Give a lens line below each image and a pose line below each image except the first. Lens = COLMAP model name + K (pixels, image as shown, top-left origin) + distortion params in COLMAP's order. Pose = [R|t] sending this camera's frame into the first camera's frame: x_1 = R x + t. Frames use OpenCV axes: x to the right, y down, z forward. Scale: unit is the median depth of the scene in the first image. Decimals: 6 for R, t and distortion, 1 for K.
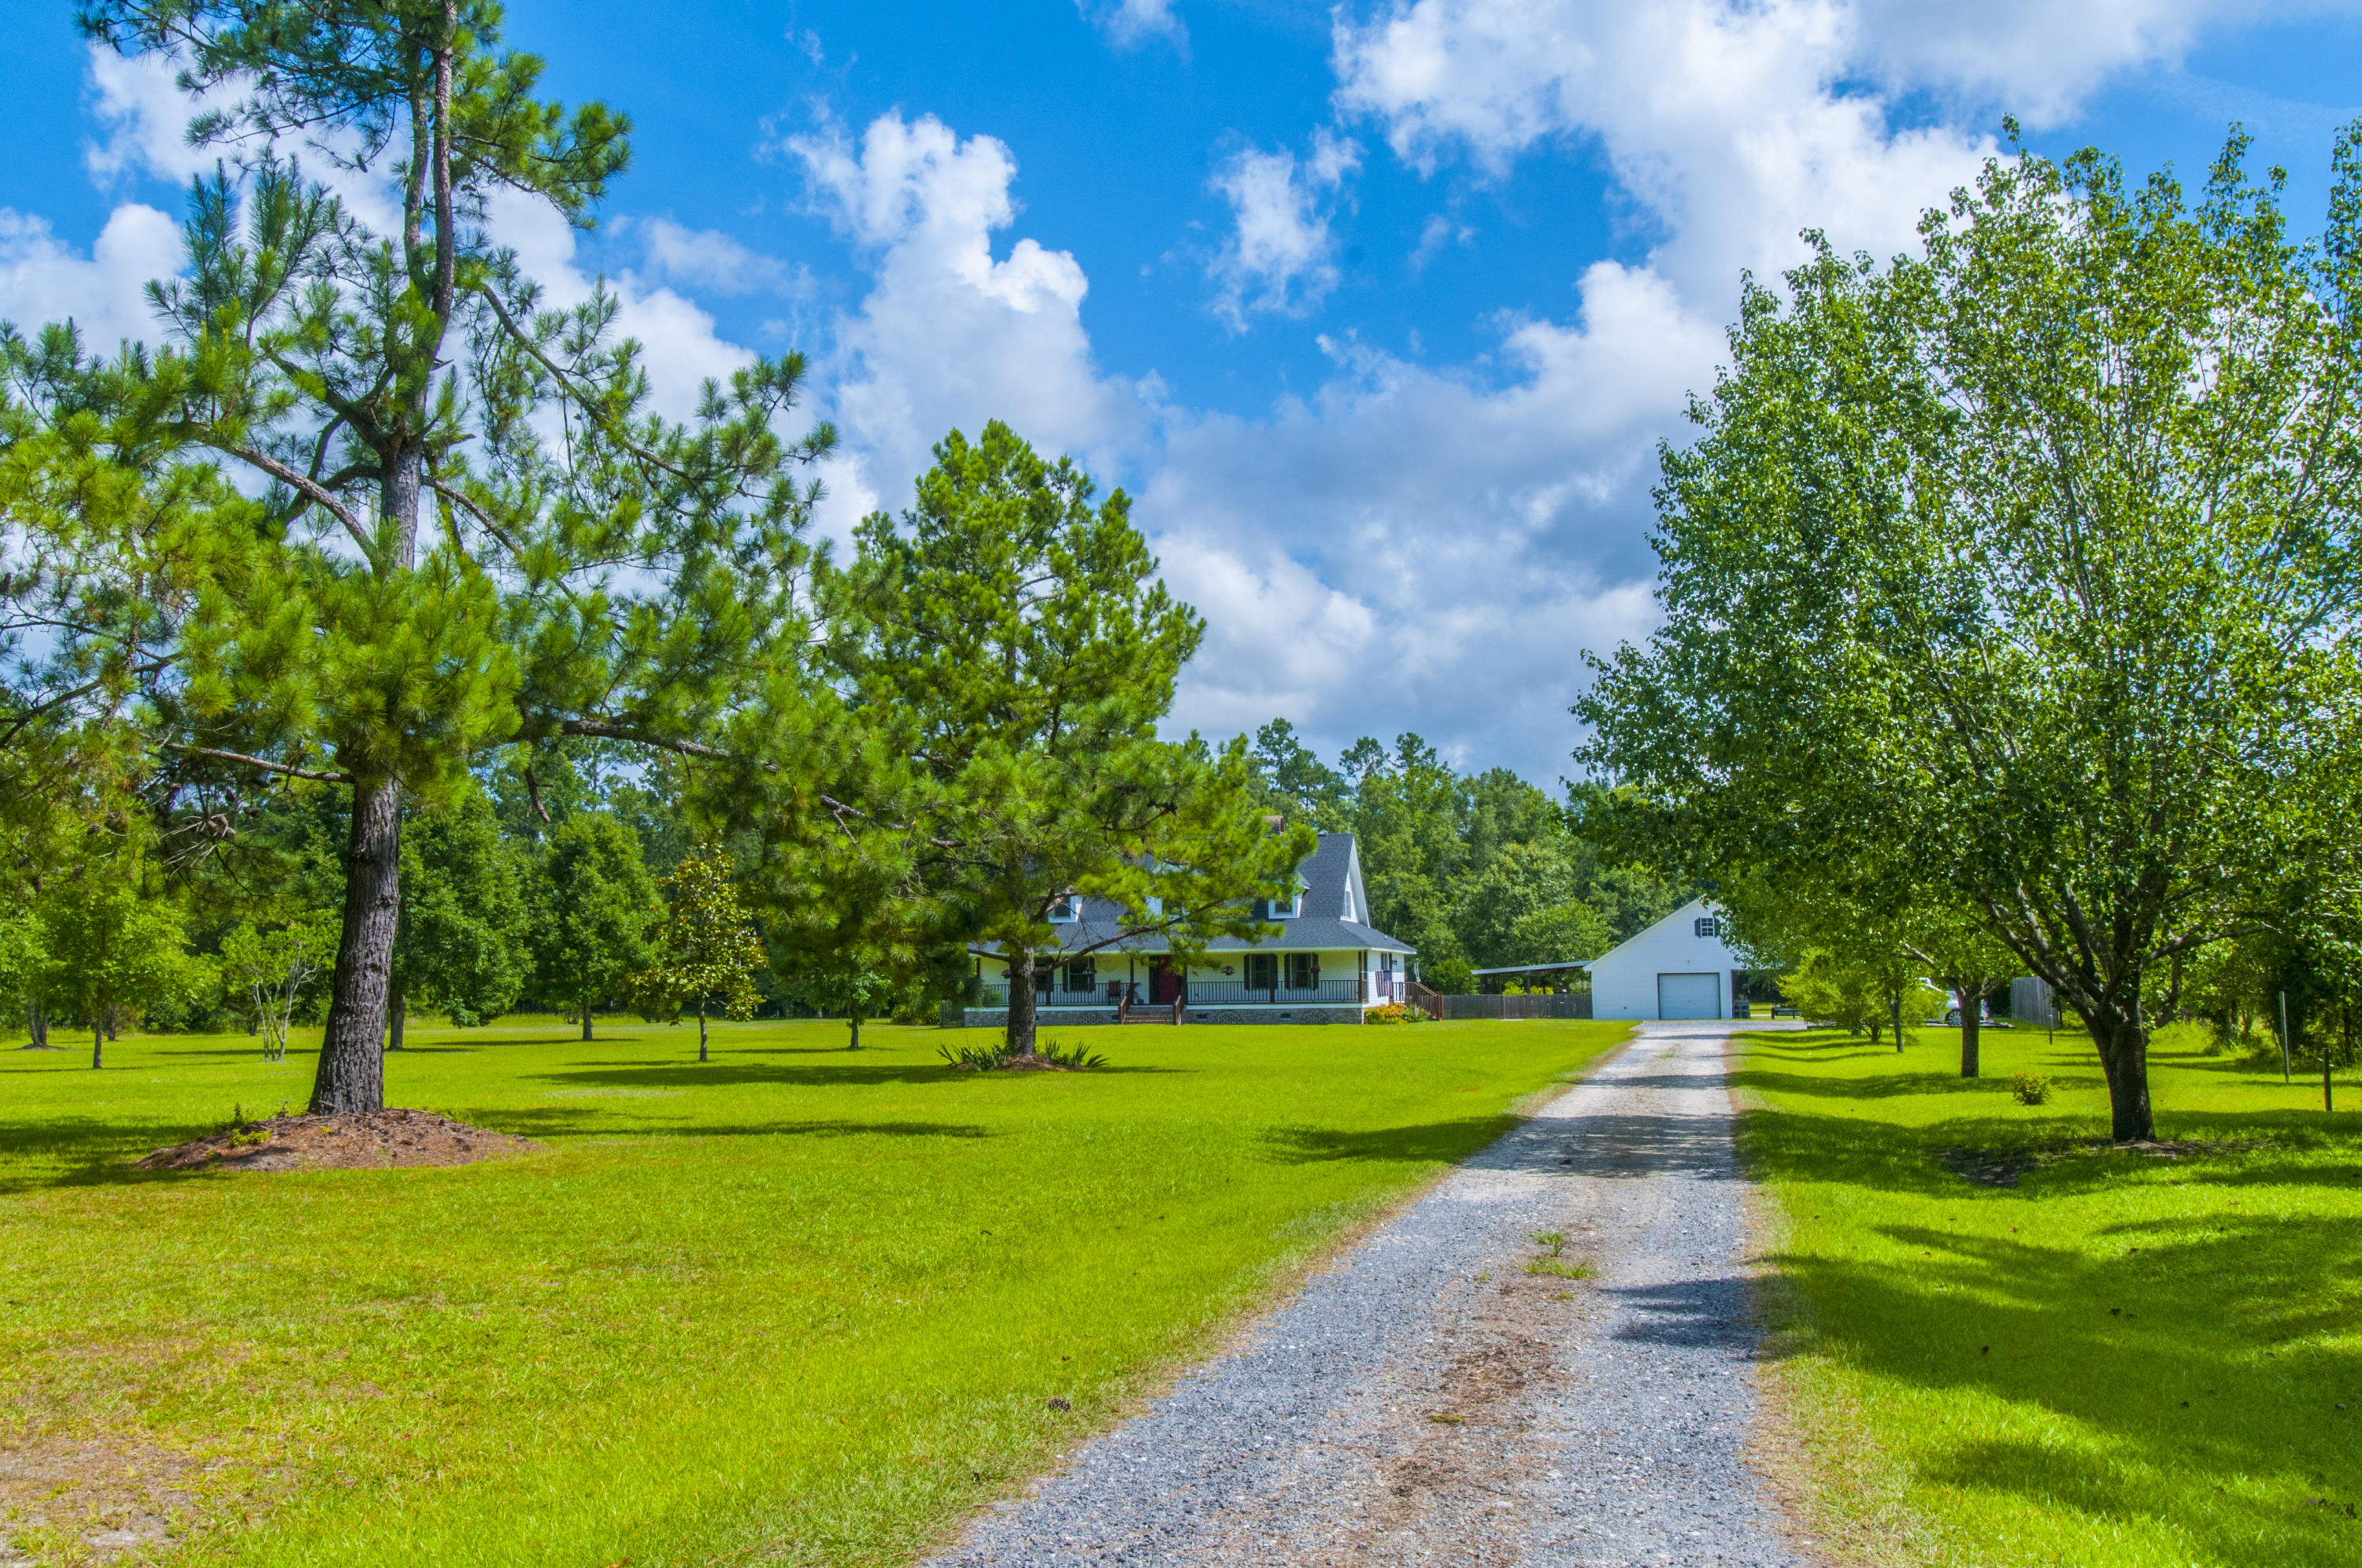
lens RADIAL K [[2110.5, 0, 1185.5], [0, 2110.5, 798.8], [0, 0, 1]] dist [-0.000334, 0.003028]
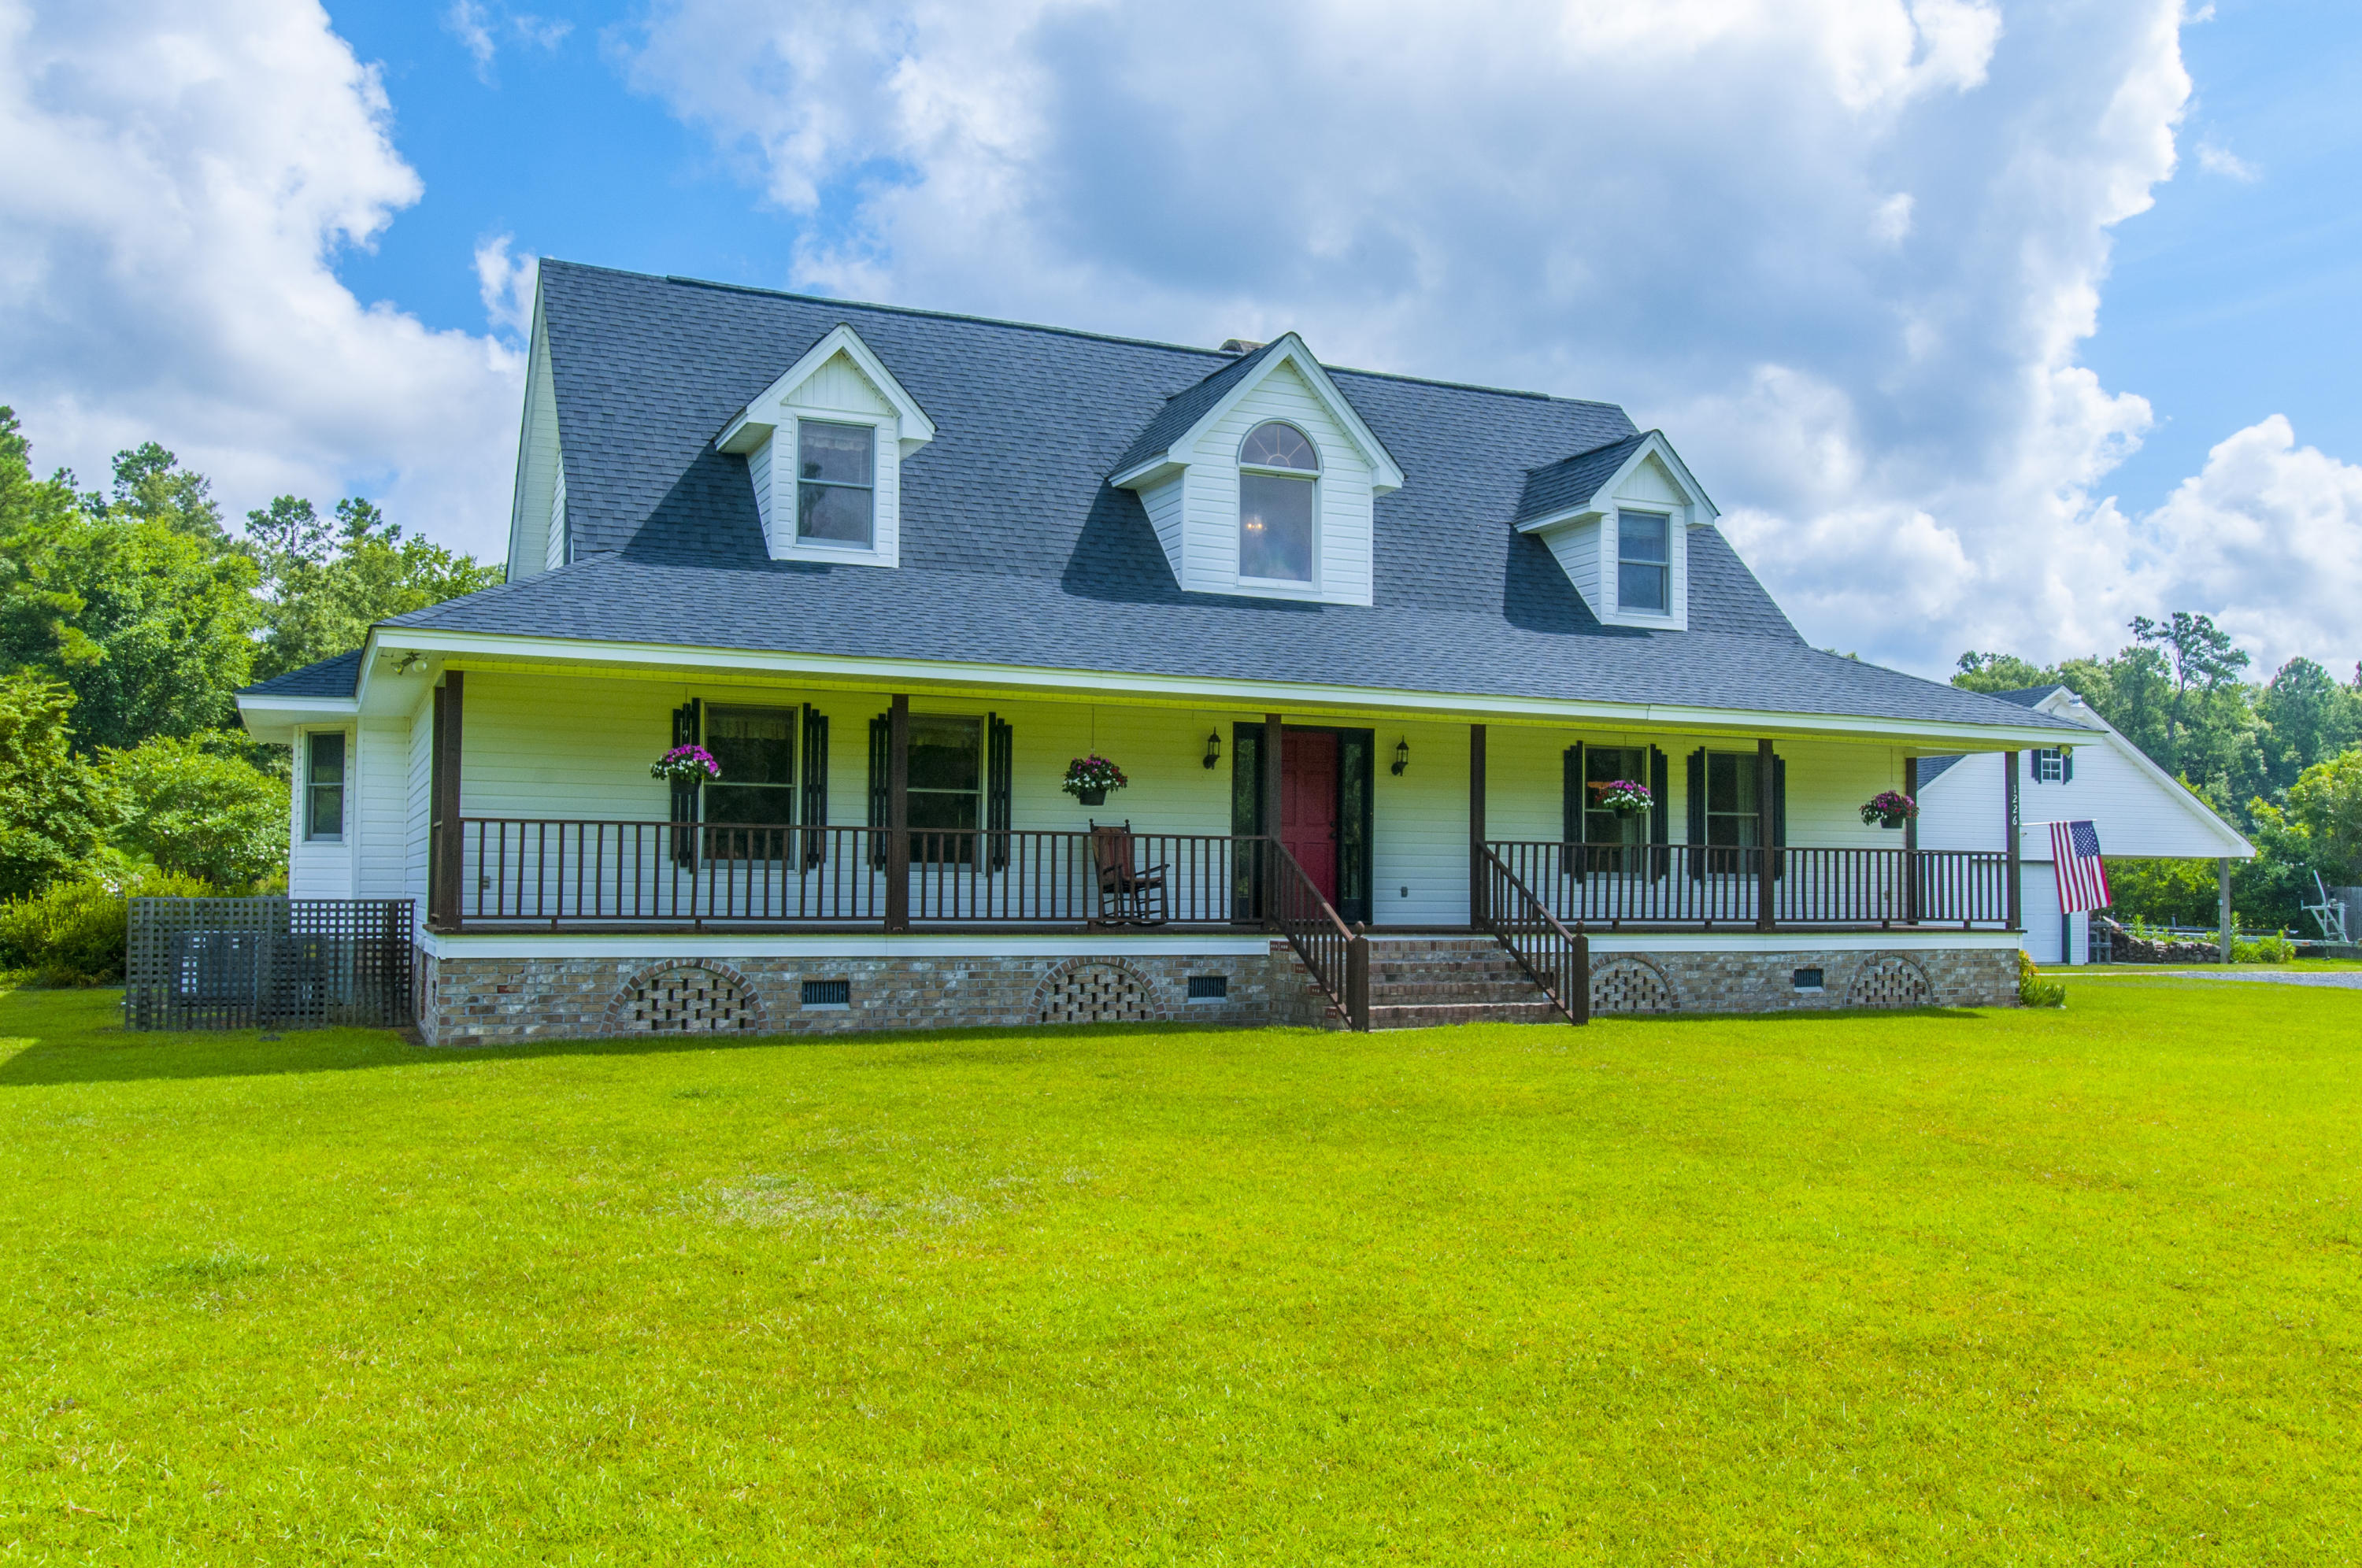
lens RADIAL K [[1939.2, 0, 1171.2], [0, 1939.2, 796.0], [0, 0, 1]] dist [-0.012100, -0.022929]
pose [[0.785926, 0.048596, 0.616408, -0.414082], [-0.076468, 0.996893, 0.018904, 0.199600], [-0.613574, -0.061992, 0.787200, 2.097236]]
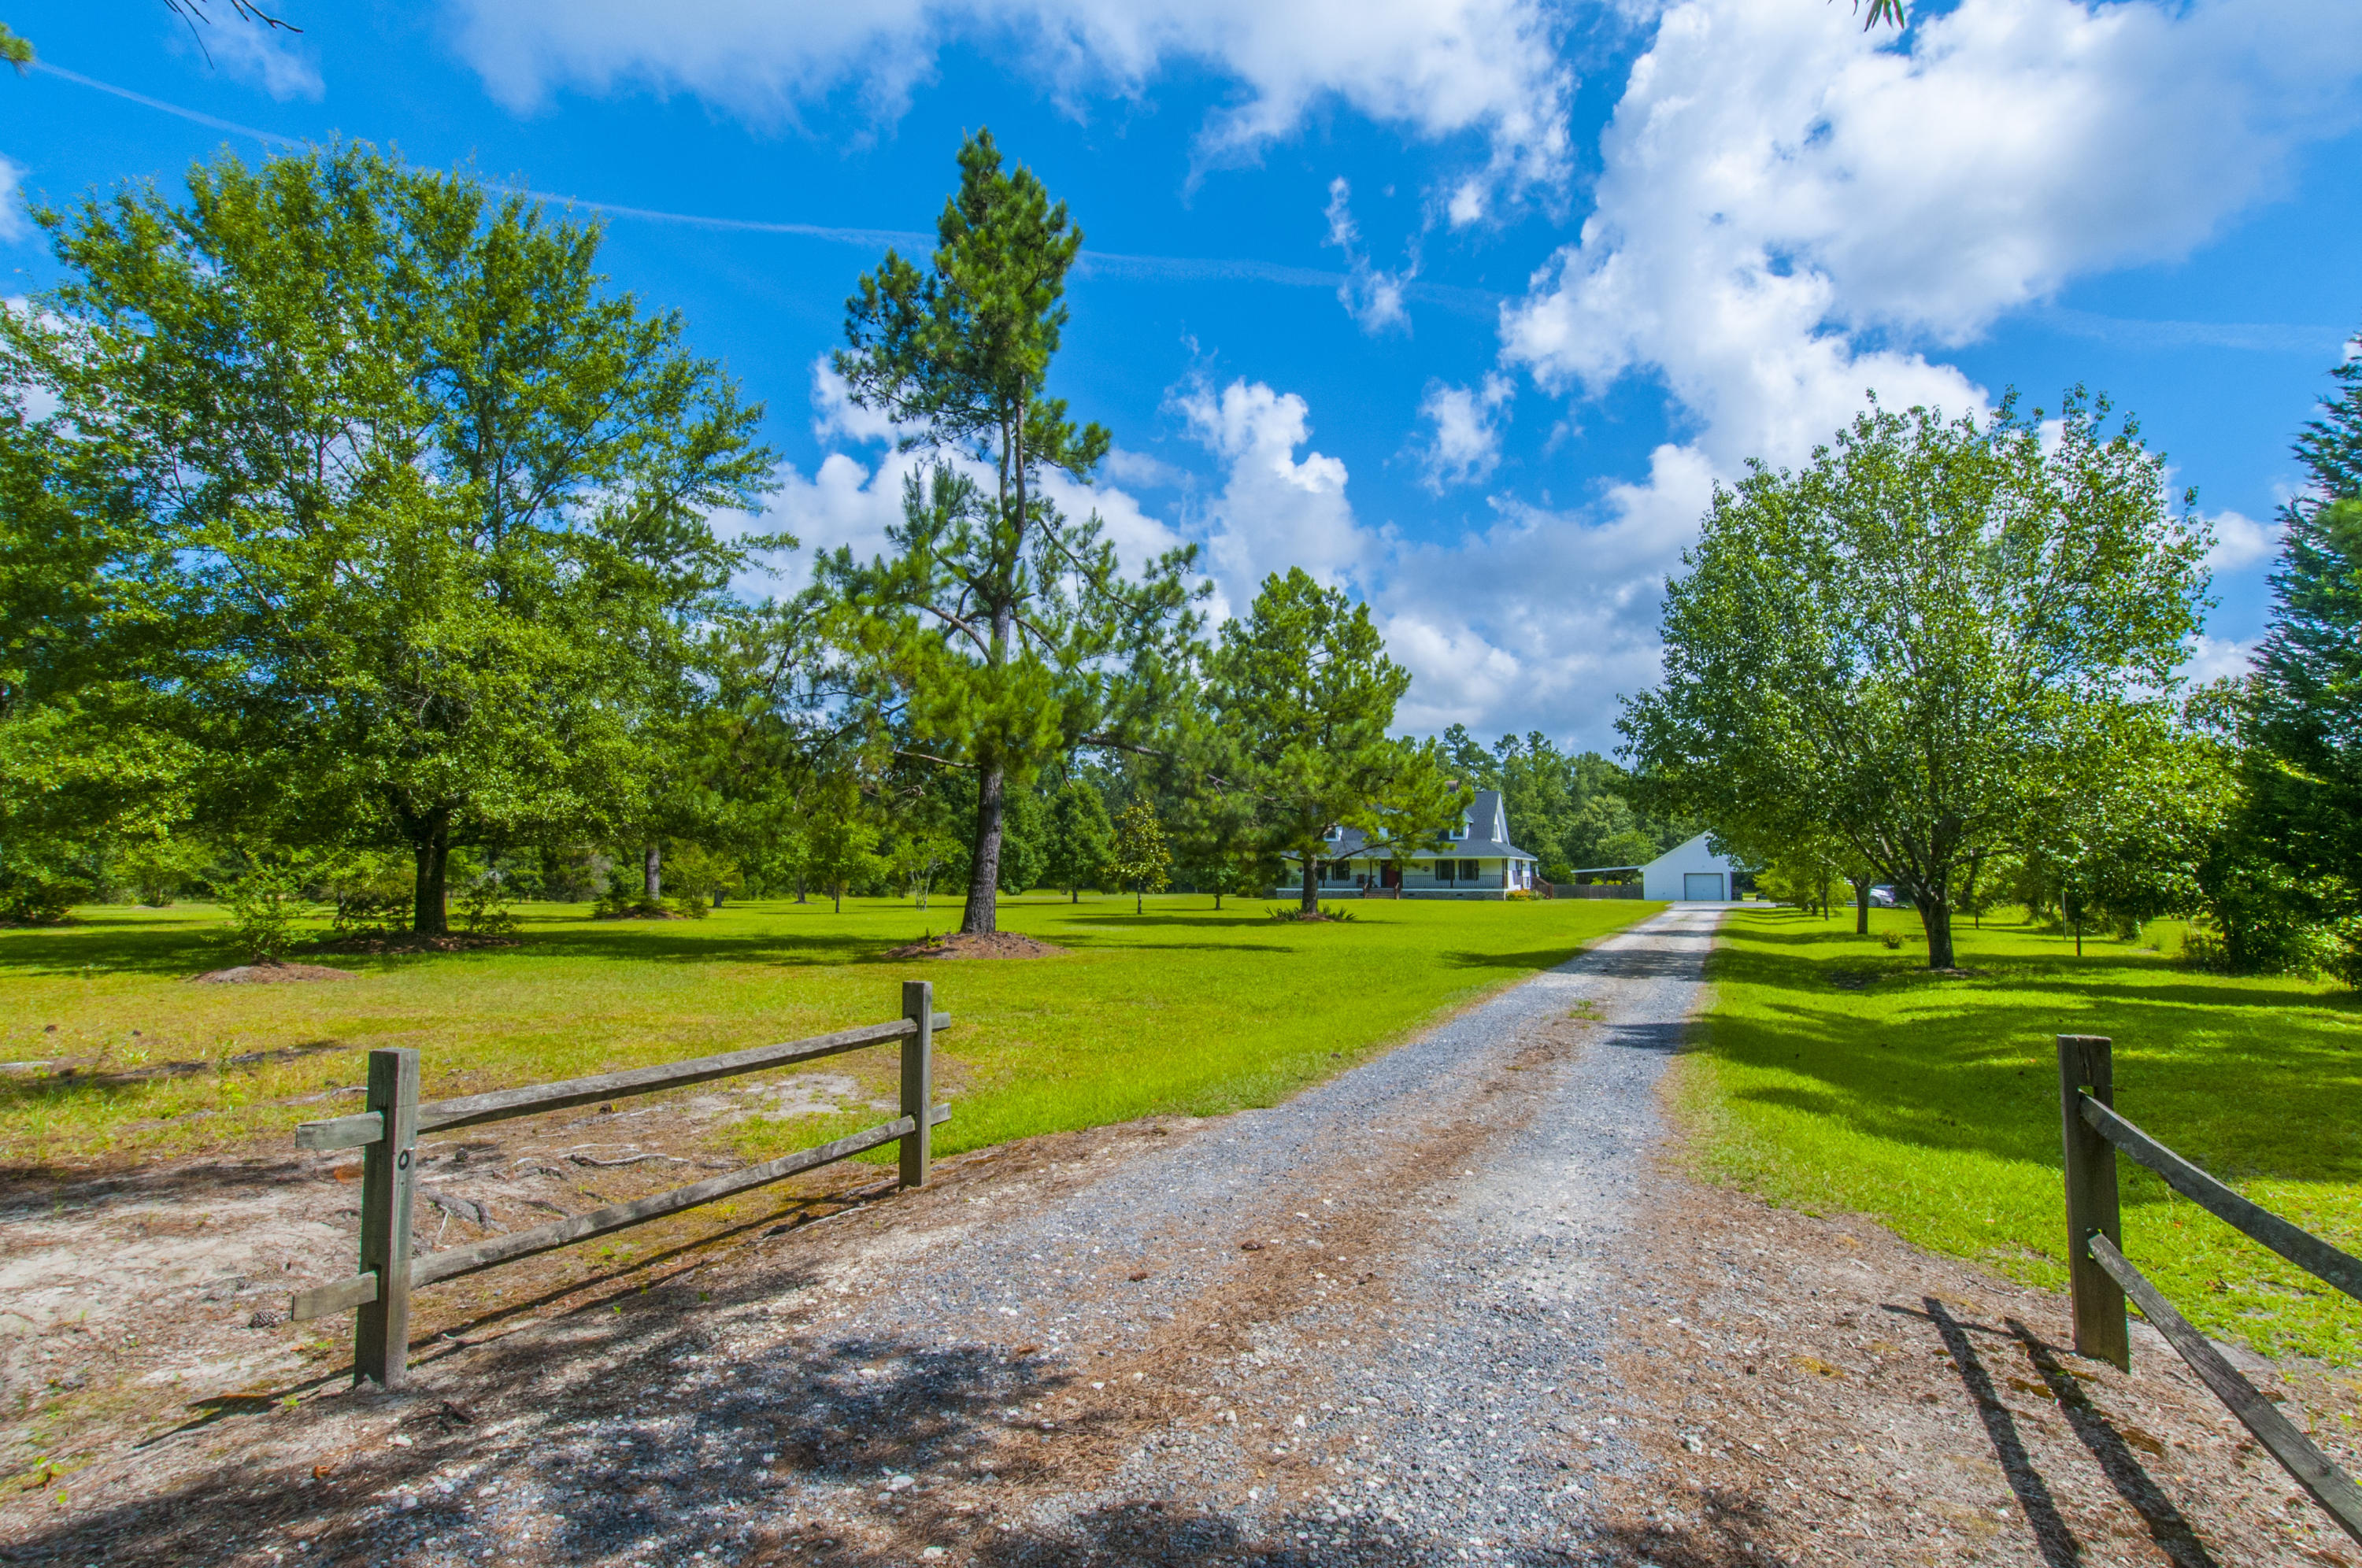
lens RADIAL K [[1219.8, 0, 1200.8], [0, 1219.8, 798.8], [0, 0, 1]] dist [-0.003835, -0.005769]
pose [[0.986514, 0.000153, -0.163674, 0.003731], [0.003723, 0.999720, 0.023372, -0.005103], [0.163632, -0.023666, 0.986238, -0.096329]]
